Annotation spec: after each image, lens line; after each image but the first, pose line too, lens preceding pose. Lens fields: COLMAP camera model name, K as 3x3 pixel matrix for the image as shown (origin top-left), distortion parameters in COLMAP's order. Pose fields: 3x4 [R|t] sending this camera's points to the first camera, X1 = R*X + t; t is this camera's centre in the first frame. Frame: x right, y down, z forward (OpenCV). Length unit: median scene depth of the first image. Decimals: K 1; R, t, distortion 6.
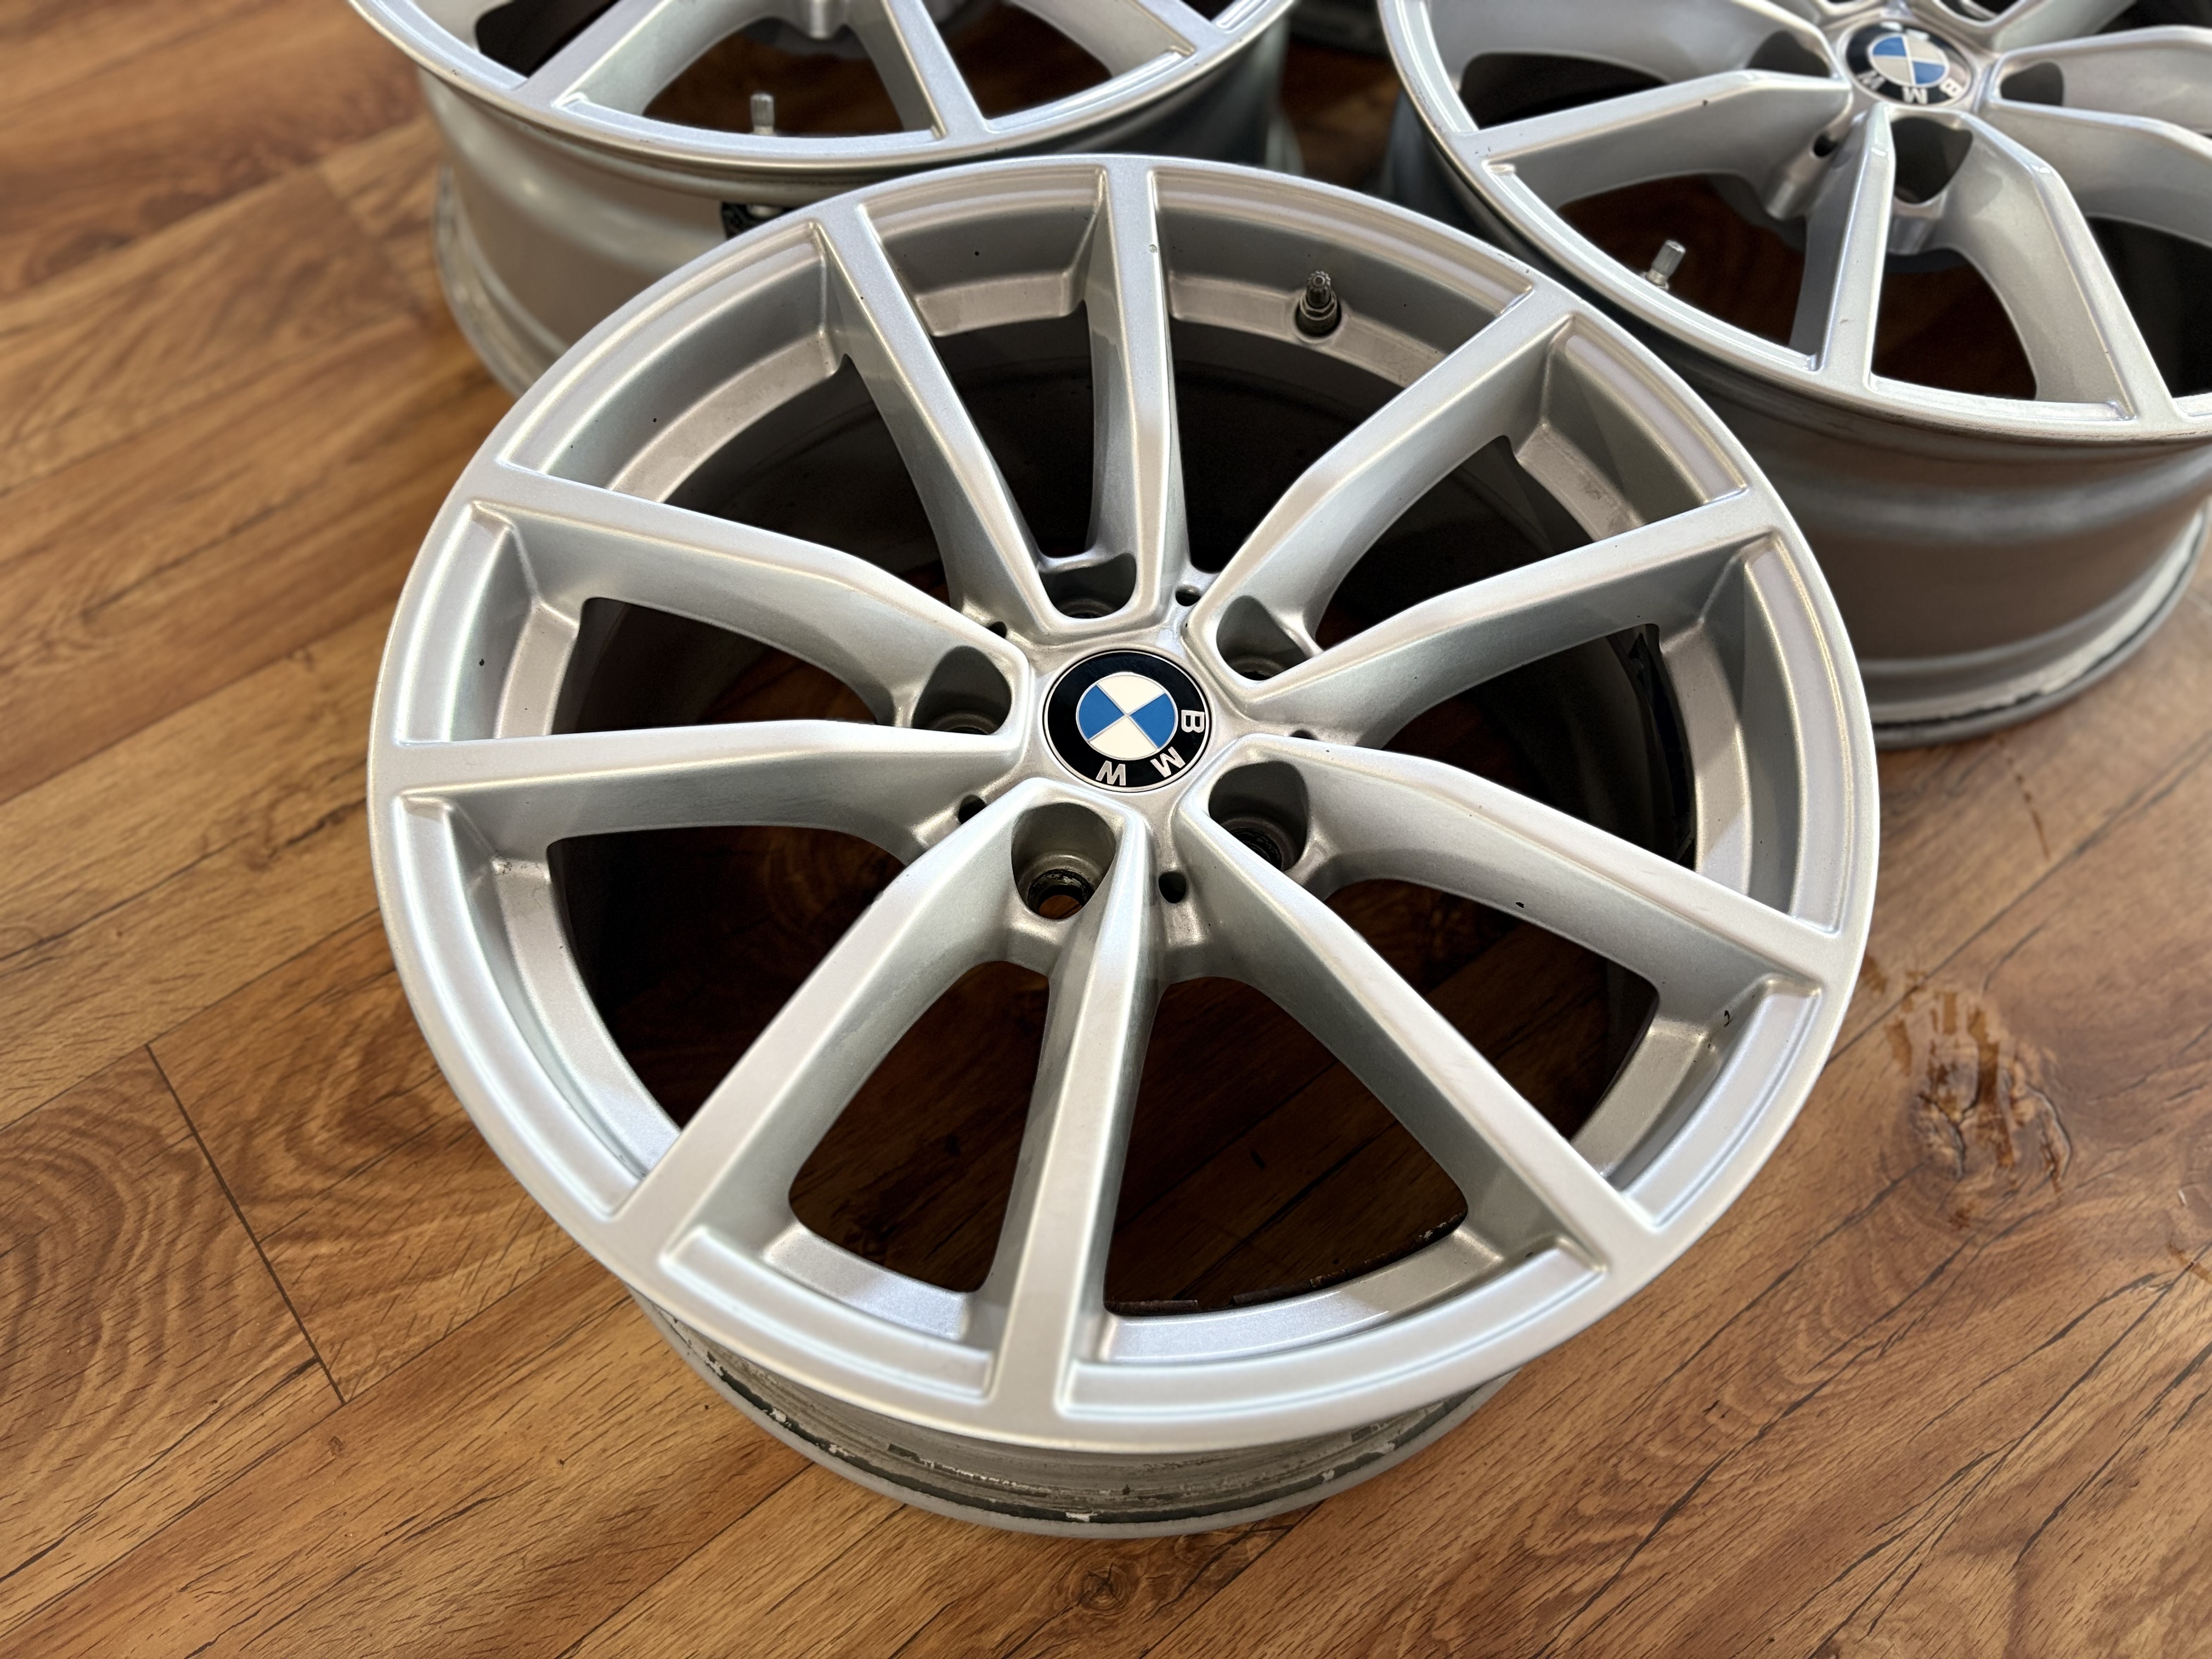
lens RADIAL K [[1671.8, 0, 1106.0], [0, 1671.8, 829.5], [0, 0, 1]] dist [0.066422, -0.086962]
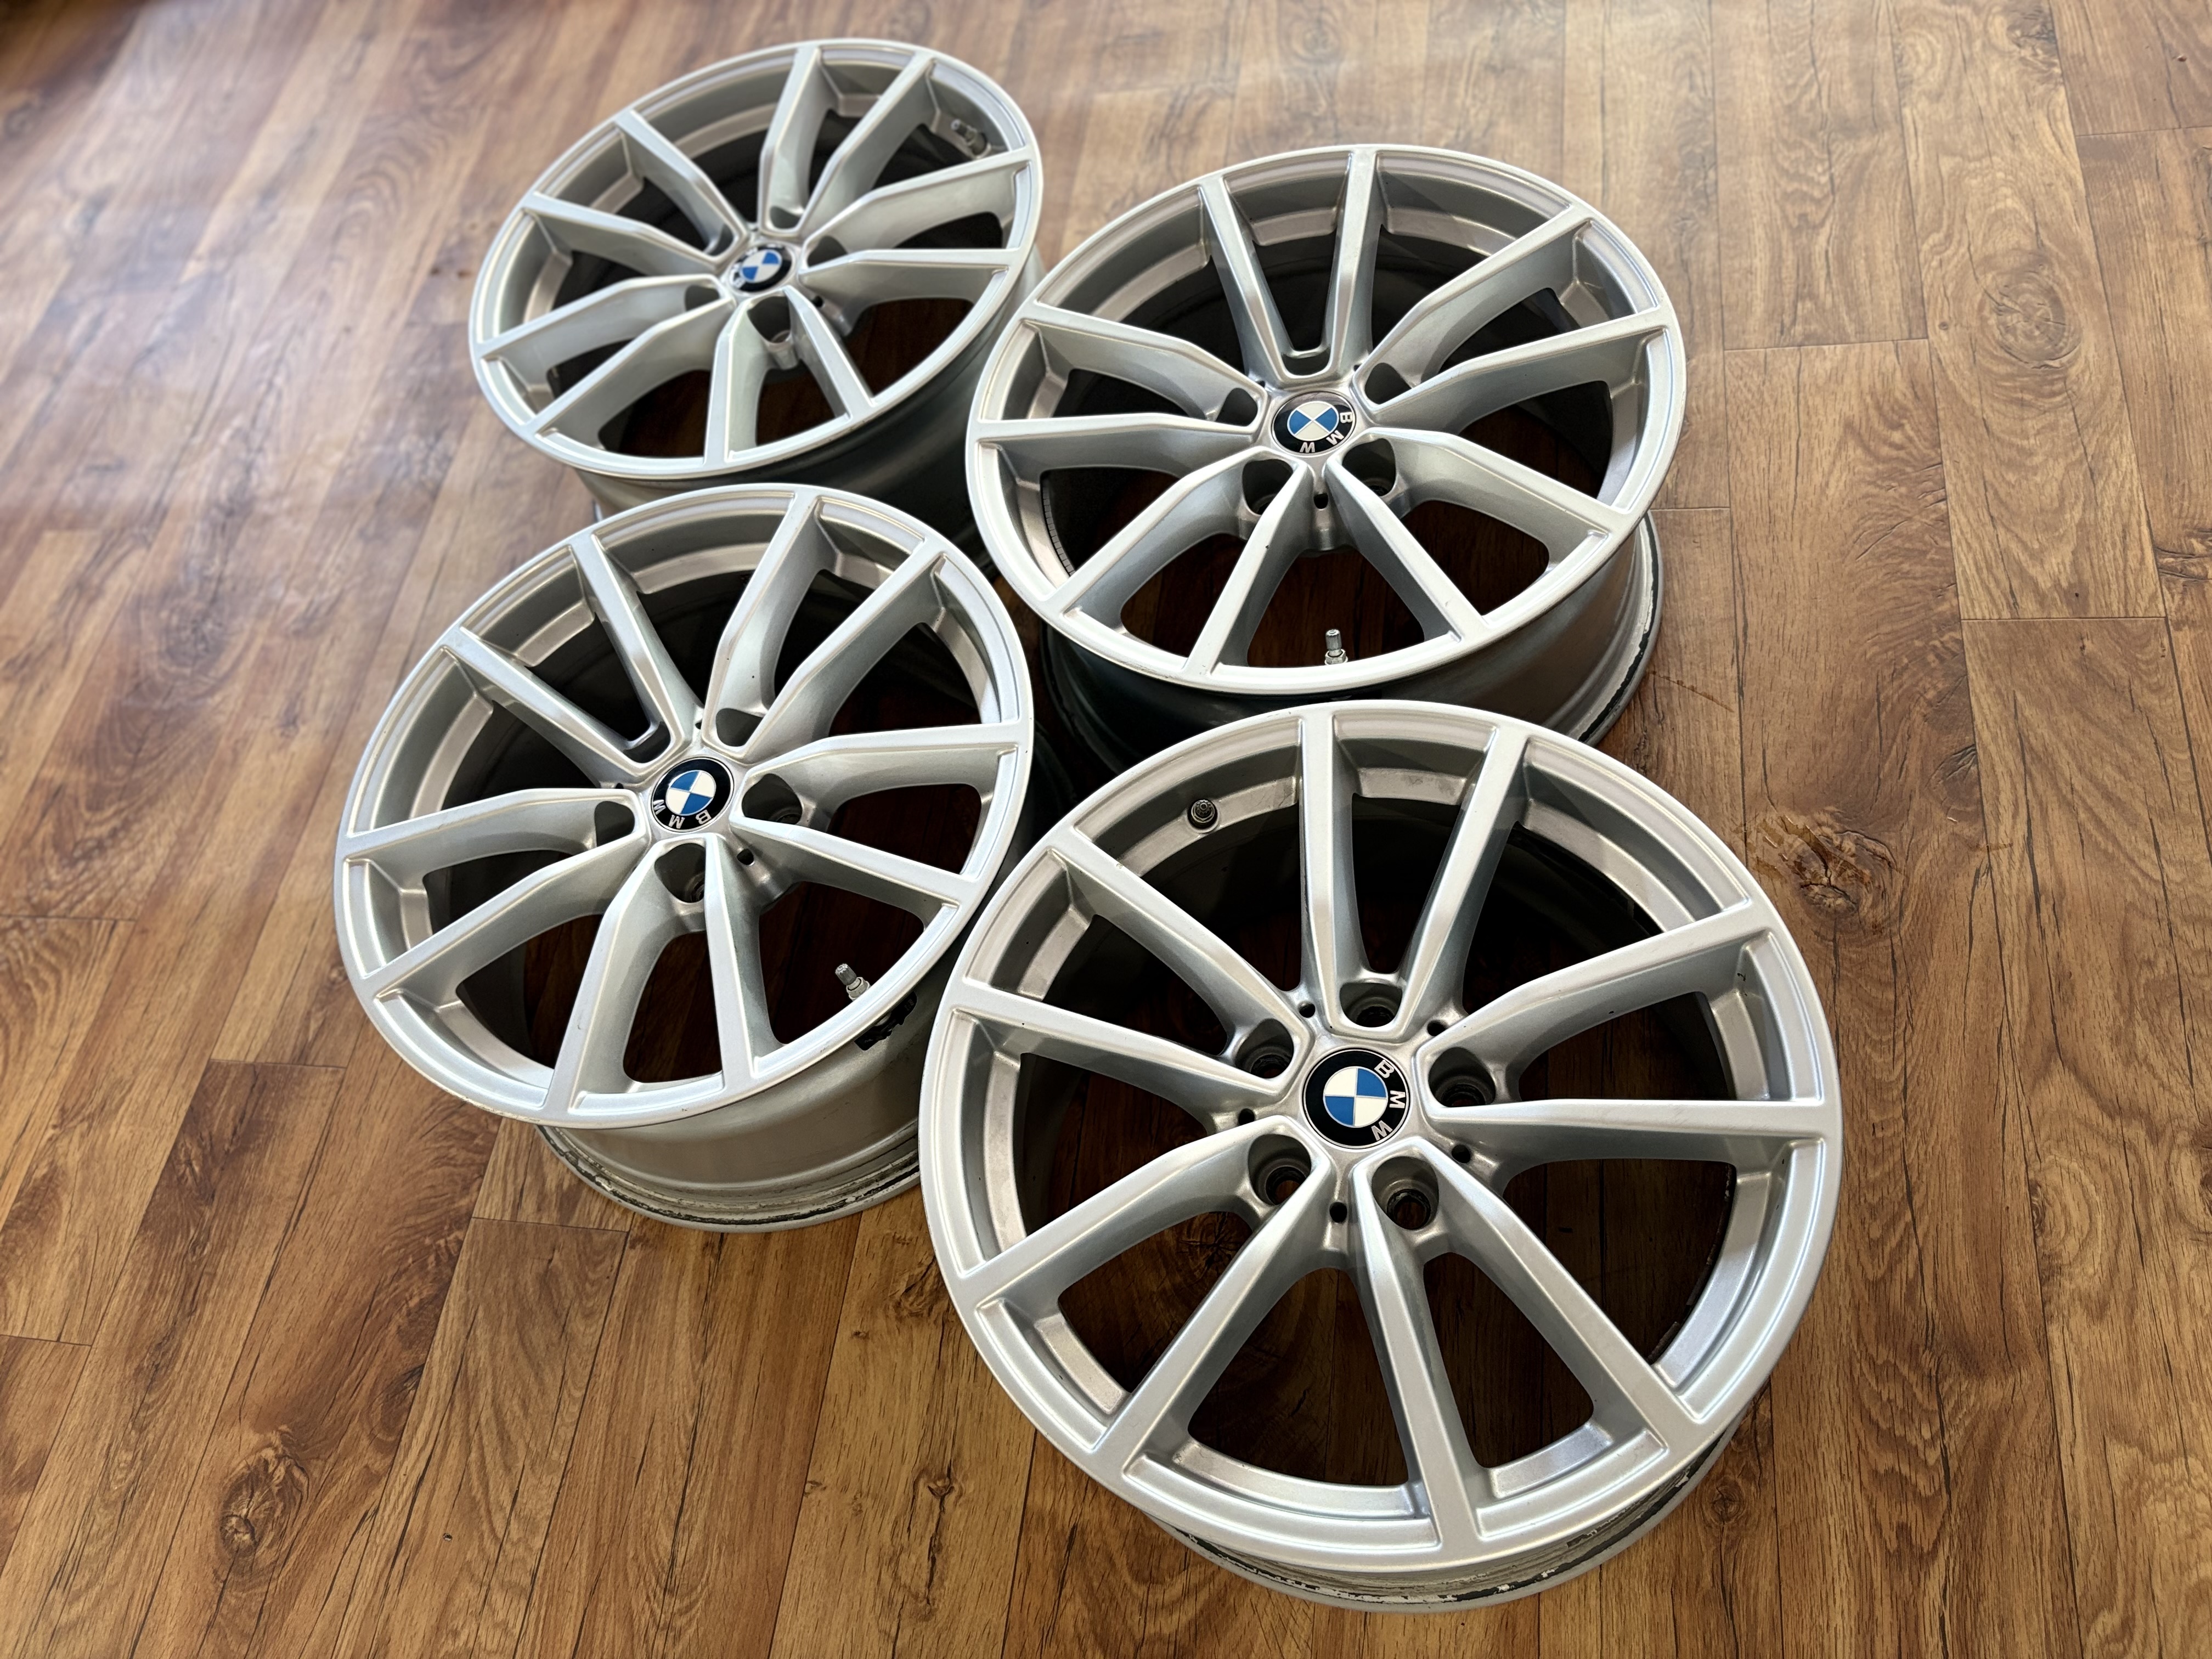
lens RADIAL K [[1675.8, 0, 1100.7], [0, 1675.8, 837.2], [0, 0, 1]] dist [0.035916, 0.006800]
pose [[0.693741, -0.697874, 0.178033, -0.256778], [0.711059, 0.702967, -0.015216, -0.373365], [-0.114533, 0.137148, 0.983907, -0.561950]]
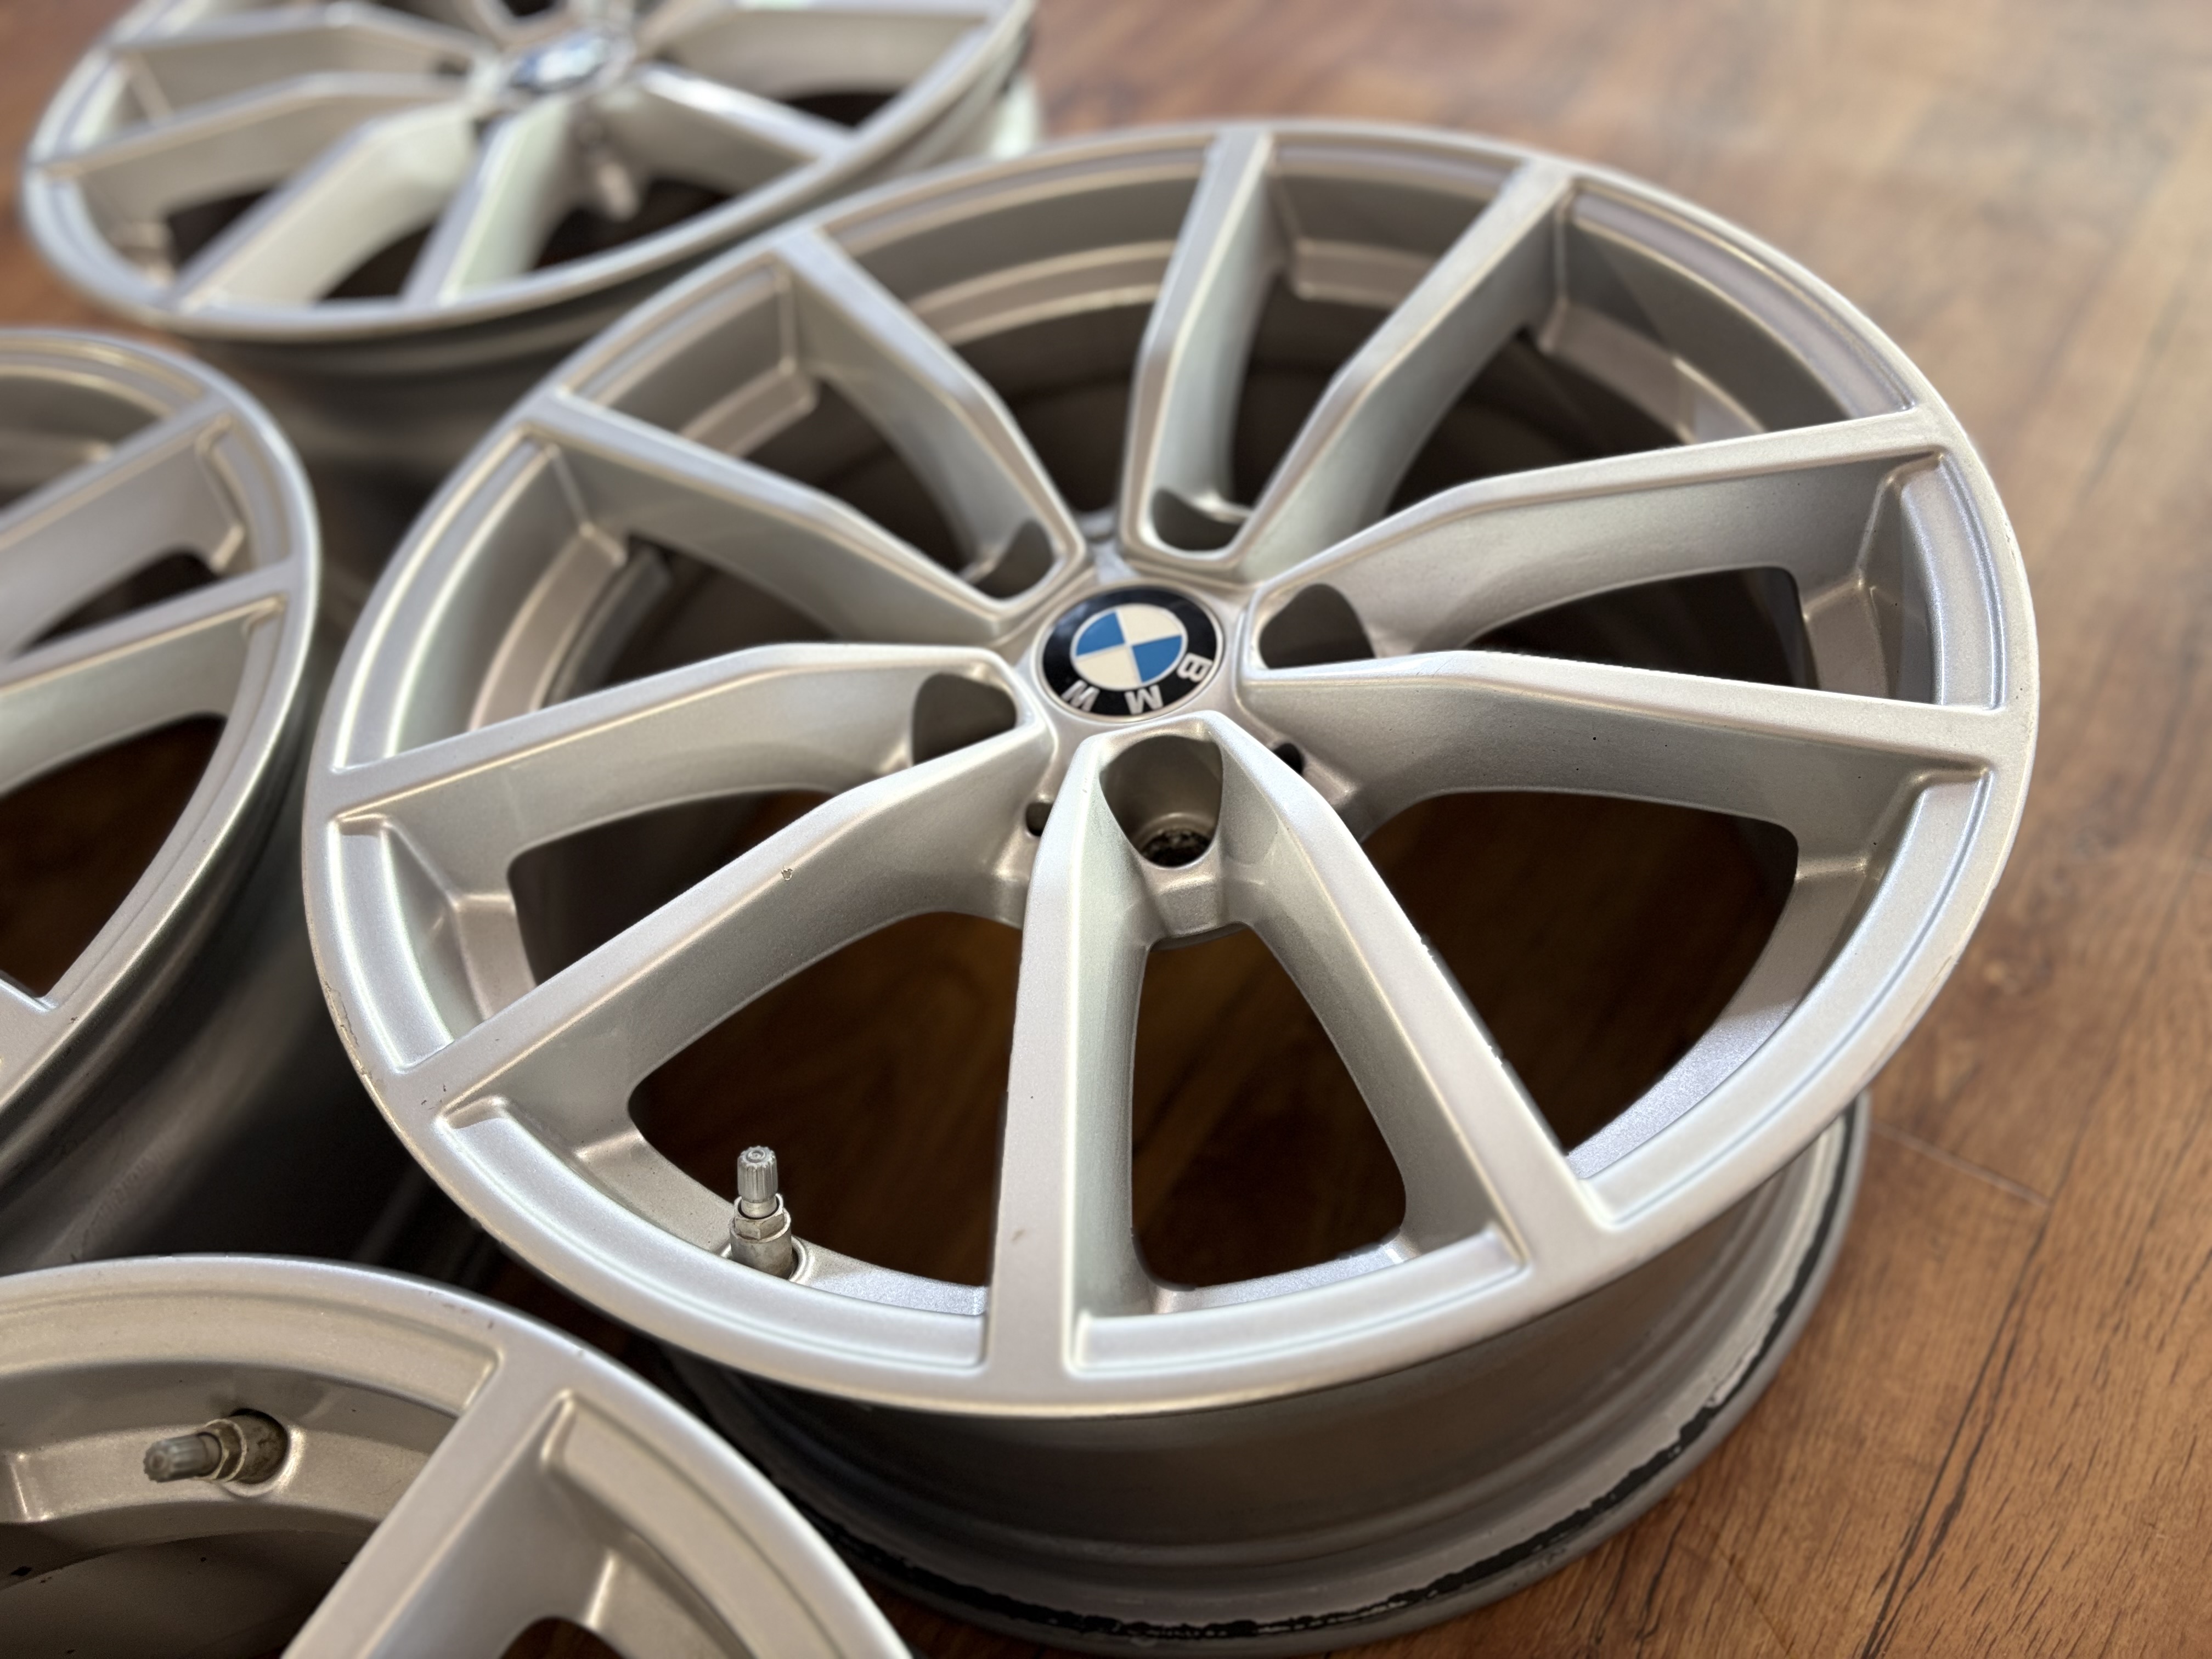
lens RADIAL K [[1671.8, 0, 1106.0], [0, 1671.8, 829.5], [0, 0, 1]] dist [0.066422, -0.086962]
pose [[0.938672, -0.343818, 0.026164, 0.524951], [0.343021, 0.923380, -0.172356, -0.337512], [0.035100, 0.170760, 0.984687, 0.424110]]
